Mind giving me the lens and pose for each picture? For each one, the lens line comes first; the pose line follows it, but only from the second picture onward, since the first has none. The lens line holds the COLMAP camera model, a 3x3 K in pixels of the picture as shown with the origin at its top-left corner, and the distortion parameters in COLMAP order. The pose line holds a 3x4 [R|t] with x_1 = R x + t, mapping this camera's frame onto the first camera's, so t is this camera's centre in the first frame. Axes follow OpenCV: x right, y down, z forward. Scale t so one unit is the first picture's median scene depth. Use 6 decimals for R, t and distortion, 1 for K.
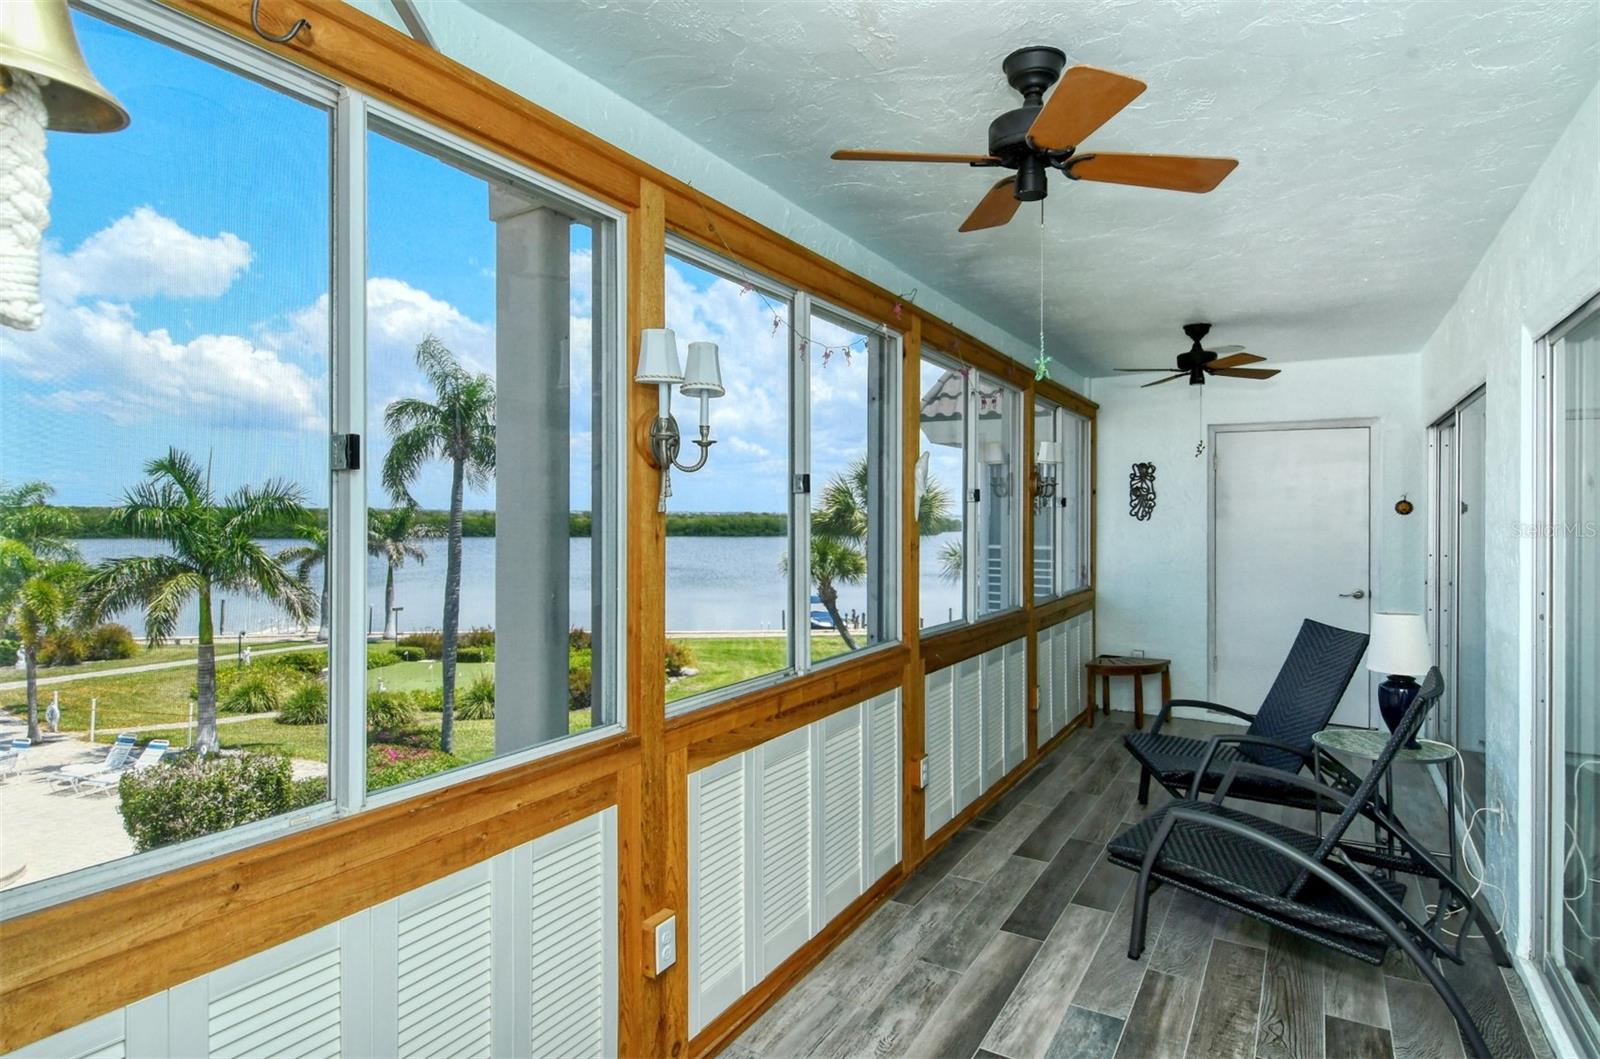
lens RADIAL K [[822.6, 0, 791.1], [0, 822.6, 537.4], [0, 0, 1]] dist [0.023069, -0.016544]
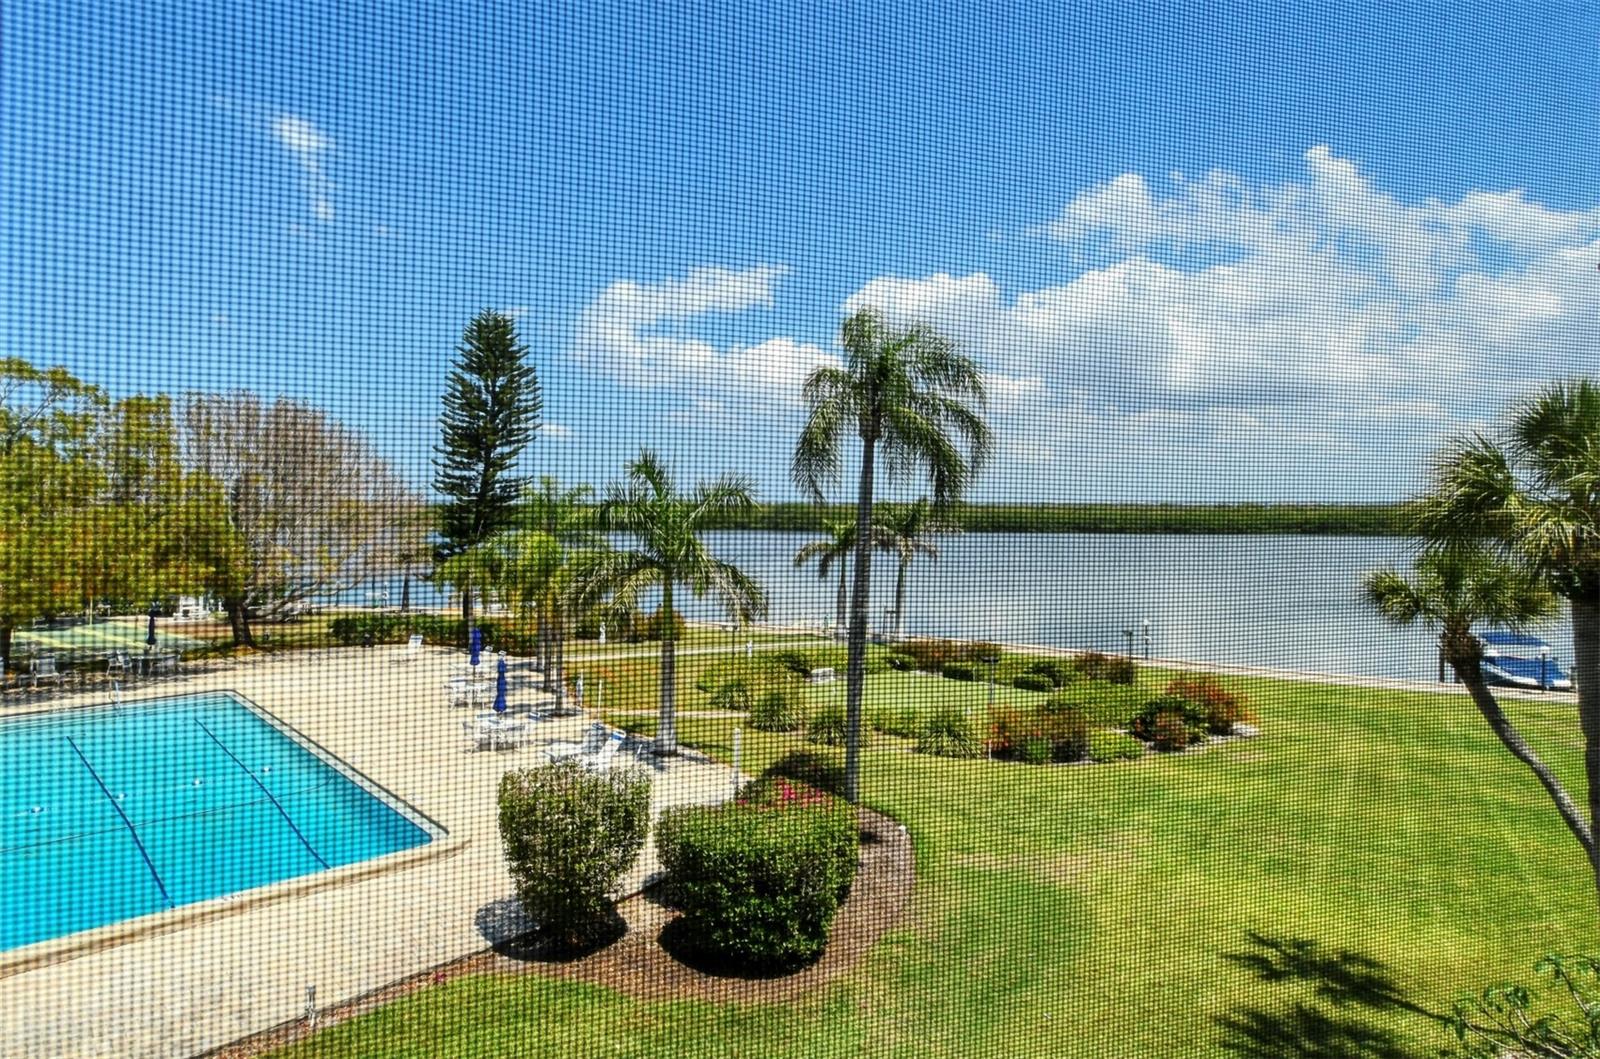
lens RADIAL K [[895.5, 0, 758.7], [0, 895.5, 528.7], [0, 0, 1]] dist [0.000811, 0.013172]
pose [[0.769448, 0.007823, -0.638662, 0.046163], [-0.010104, 0.999949, 0.000075, -0.004262], [0.638630, 0.006395, 0.769488, 0.161994]]
